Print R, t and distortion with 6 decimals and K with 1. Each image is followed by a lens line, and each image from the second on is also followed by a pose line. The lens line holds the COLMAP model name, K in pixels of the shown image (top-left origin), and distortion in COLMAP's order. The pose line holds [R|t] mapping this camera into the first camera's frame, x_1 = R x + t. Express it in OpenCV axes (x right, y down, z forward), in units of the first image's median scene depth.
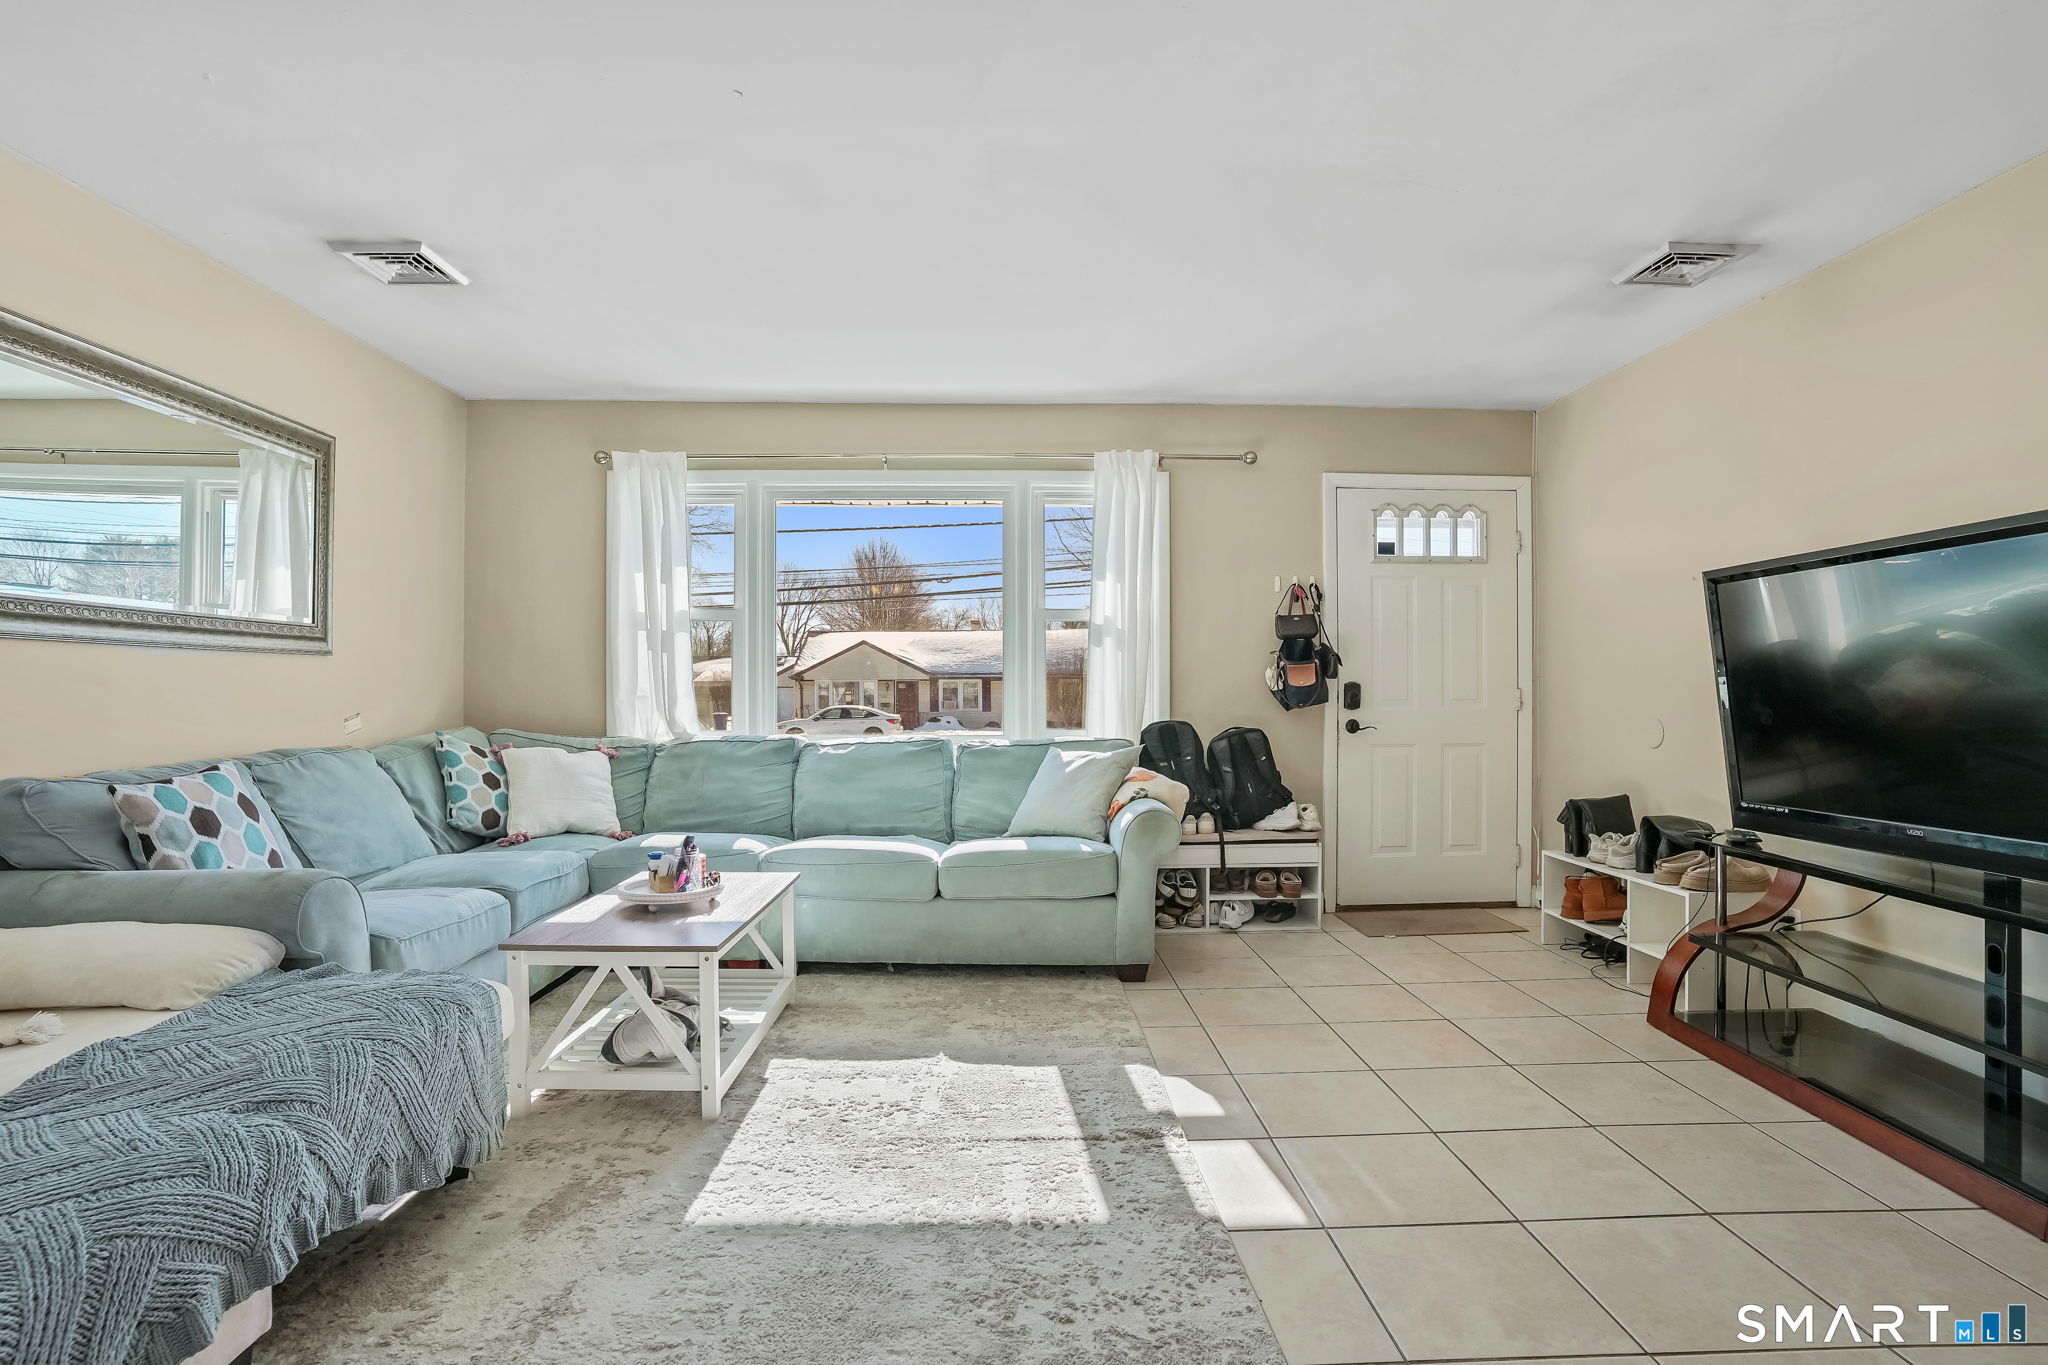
lens RADIAL K [[1017.4, 0, 1024.8], [0, 1017.4, 685.9], [0, 0, 1]] dist [-0.074256, 0.046328]
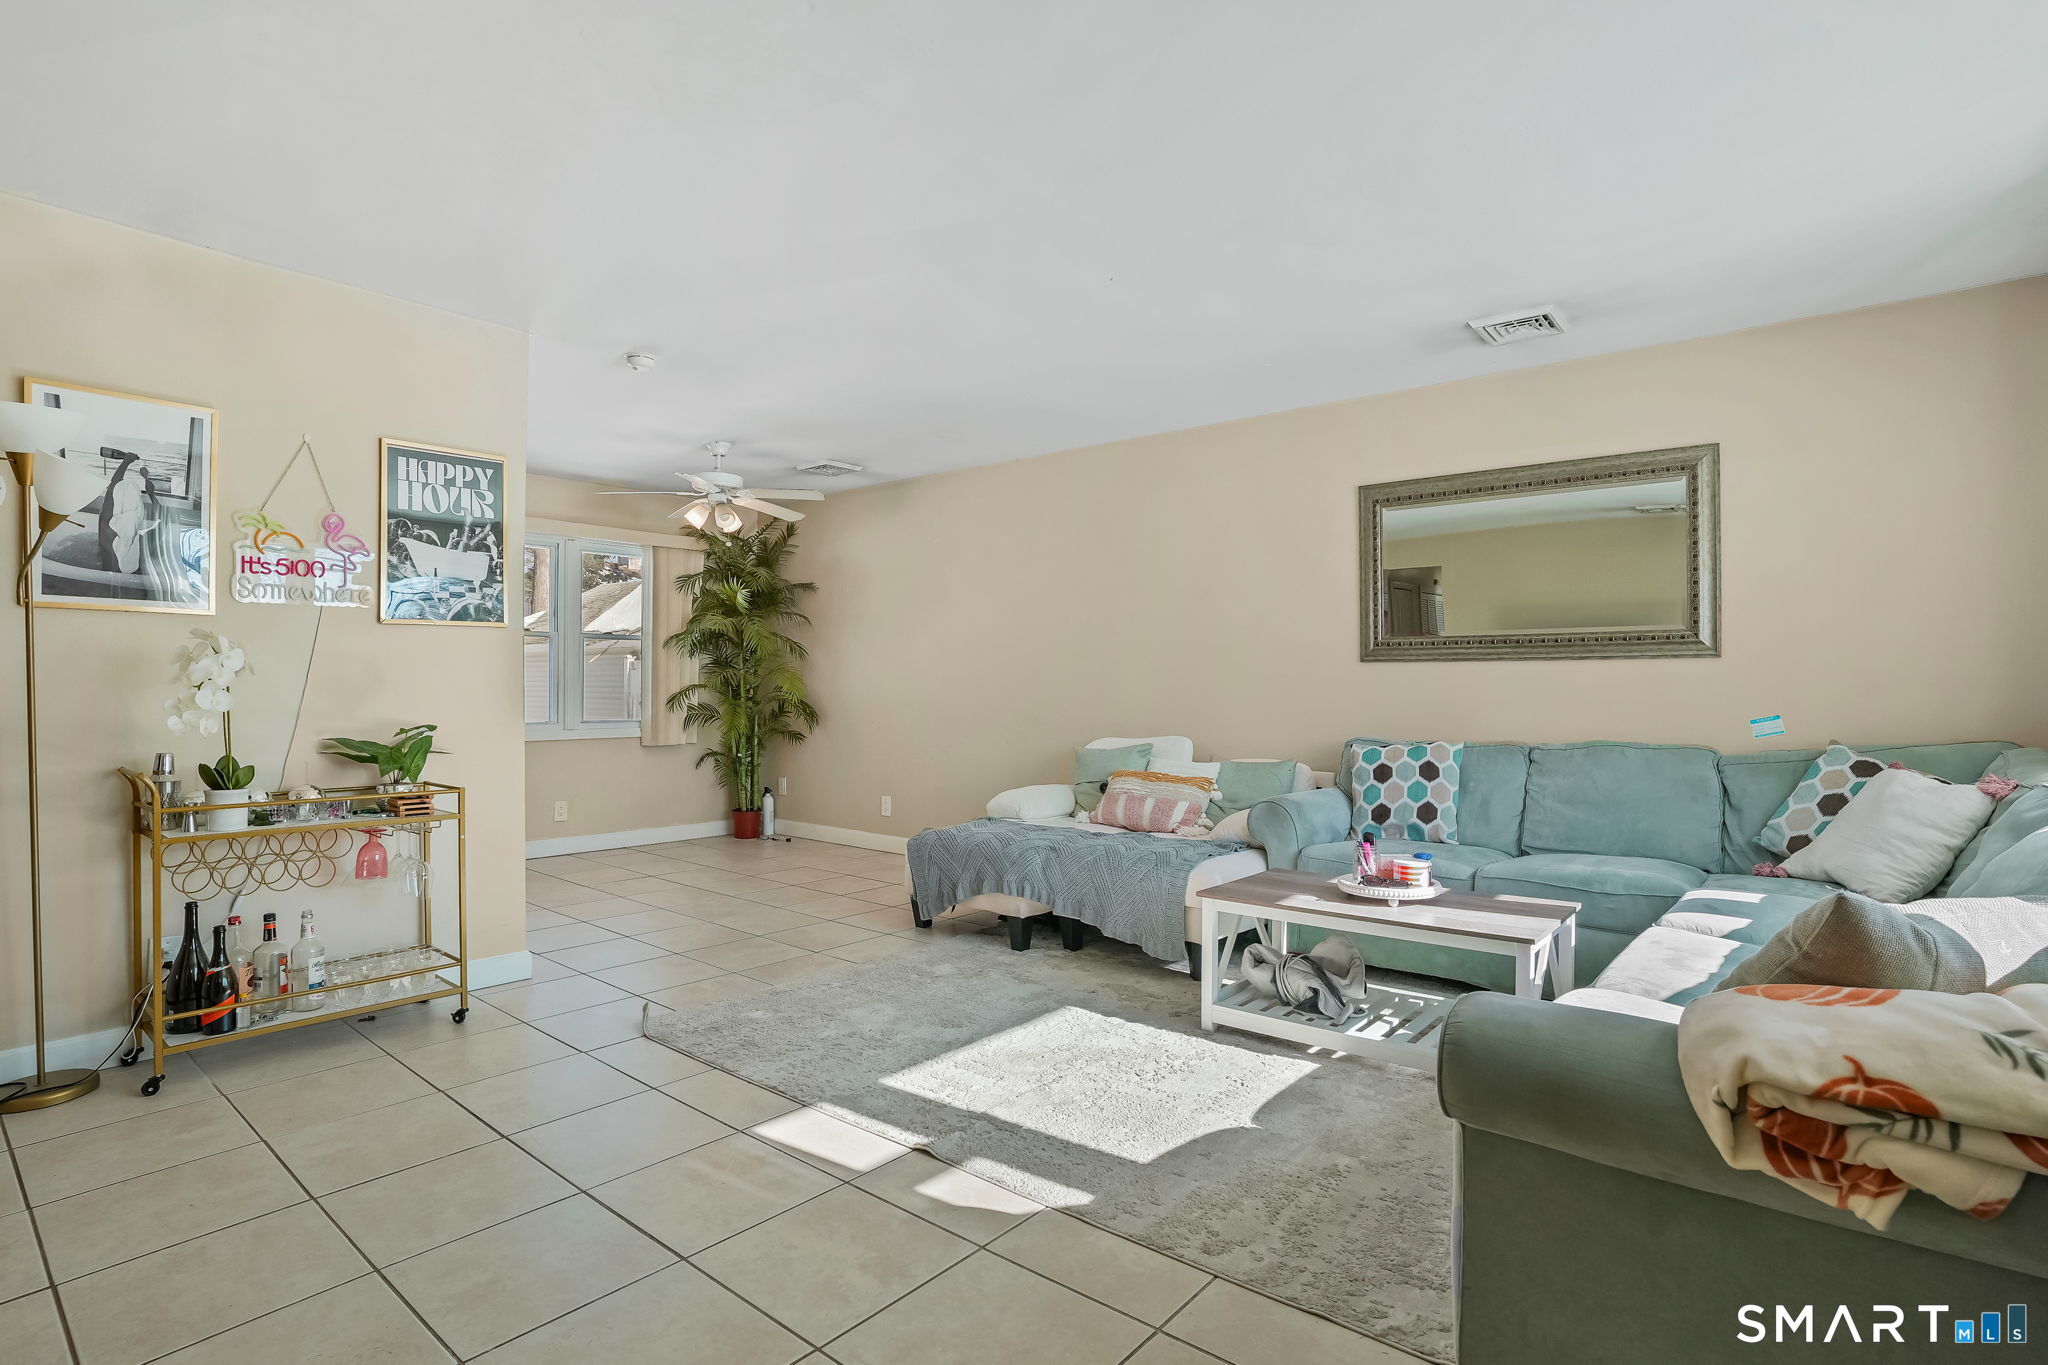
lens RADIAL K [[1017.4, 0, 1024.8], [0, 1017.4, 685.9], [0, 0, 1]] dist [-0.074256, 0.046328]
pose [[-0.666926, 0.000258, -0.745124, 0.440286], [0.007010, 0.999958, -0.005929, 0.001319], [0.745091, -0.009178, -0.666899, 0.934202]]
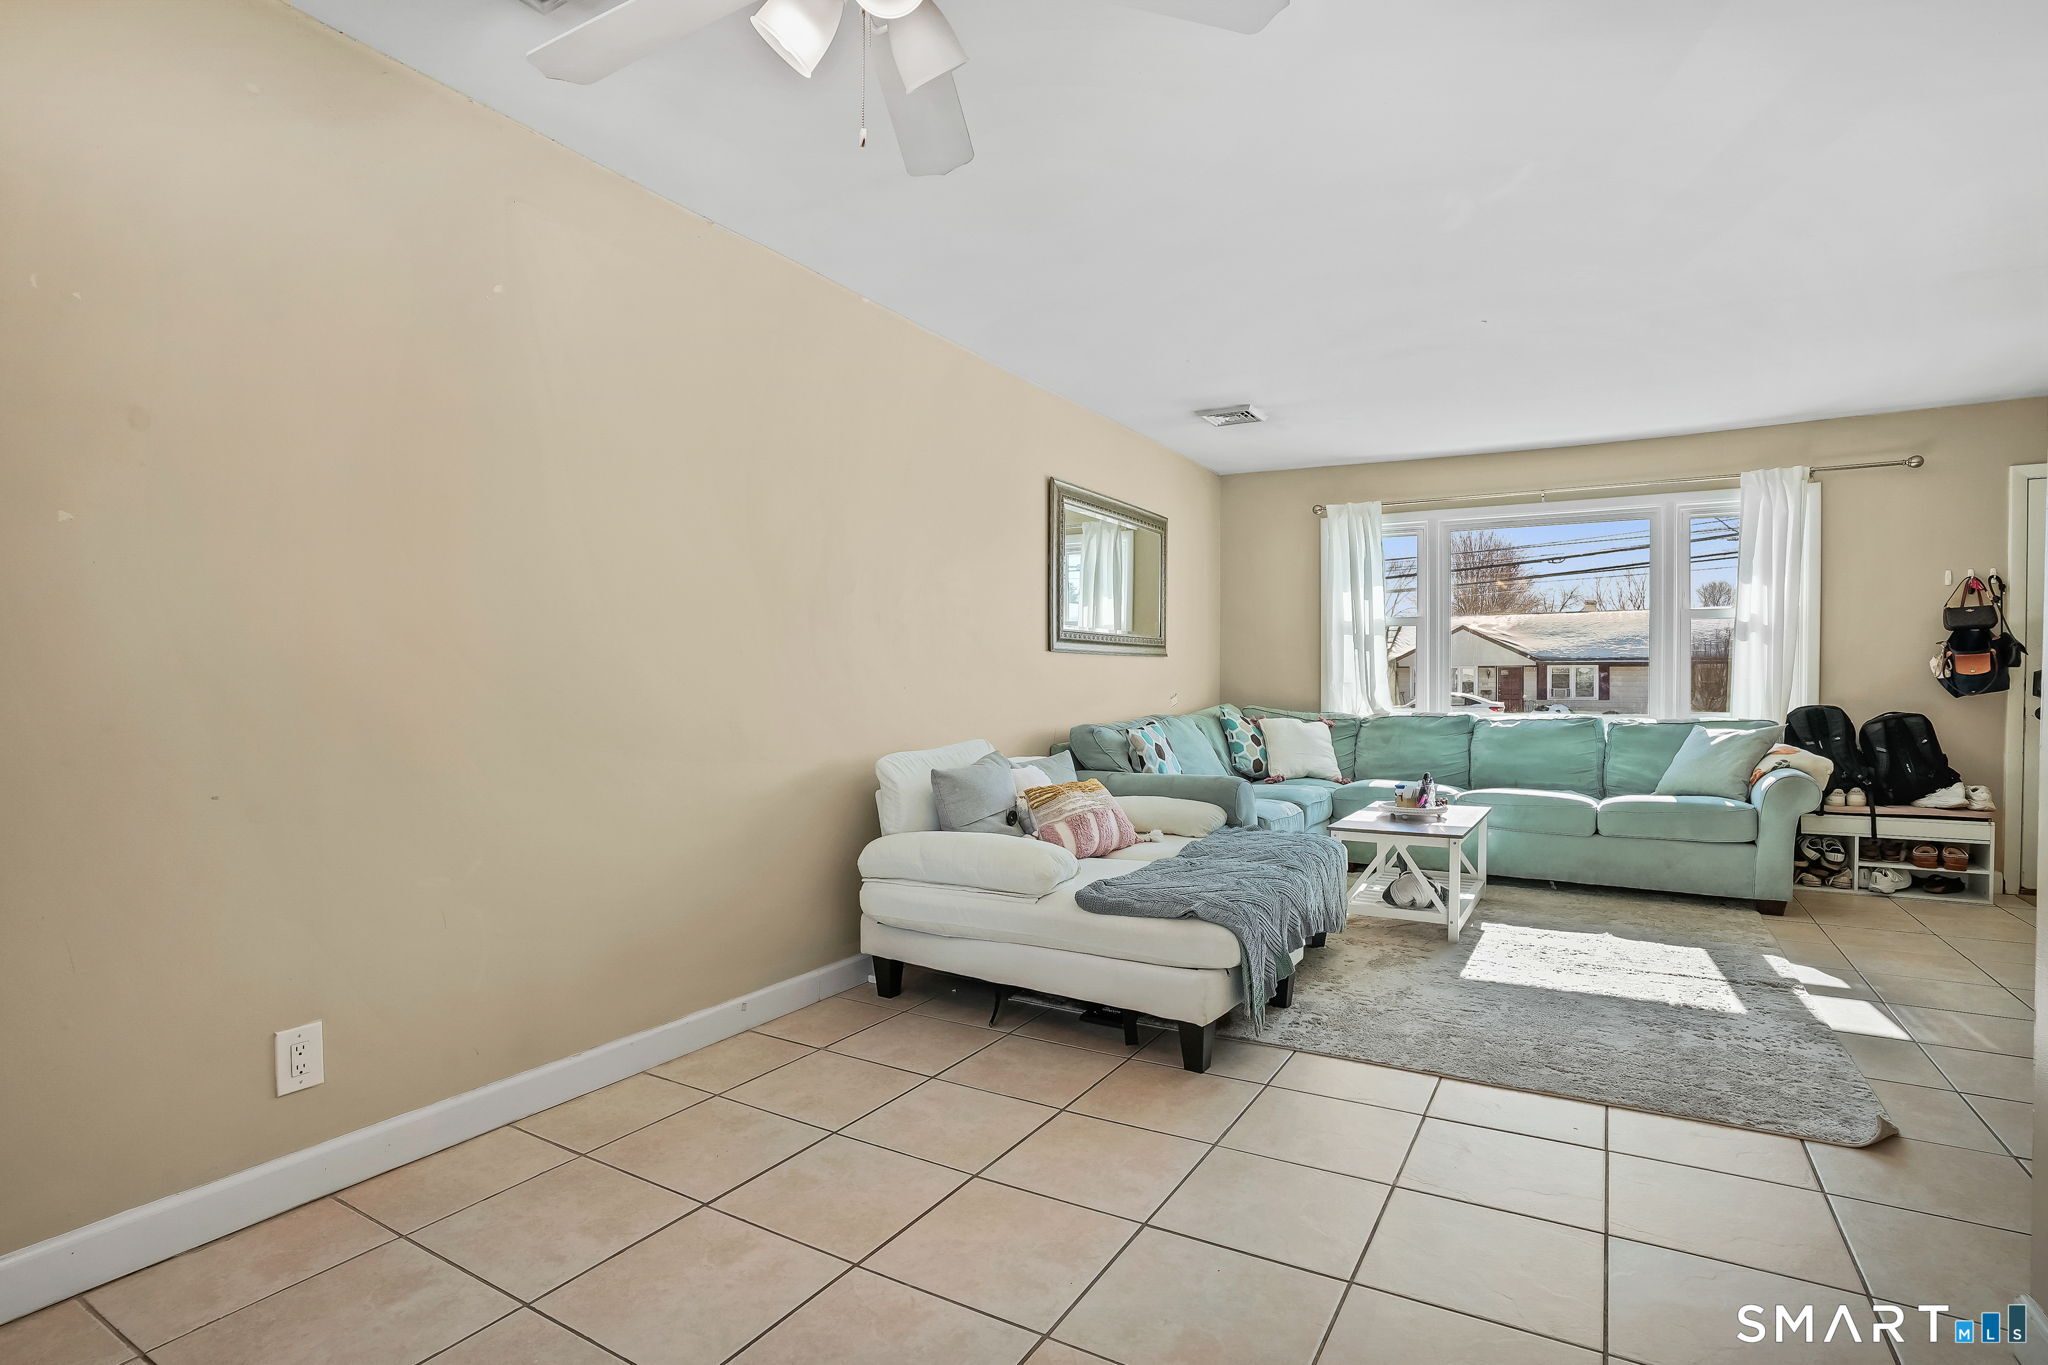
lens RADIAL K [[1019.0, 0, 1023.1], [0, 1019.0, 701.7], [0, 0, 1]] dist [-0.078831, 0.039324]
pose [[0.845924, 0.010478, -0.533201, -0.022887], [0.004790, 0.999617, 0.027243, -0.003937], [0.533282, -0.025600, 0.845550, -0.414494]]
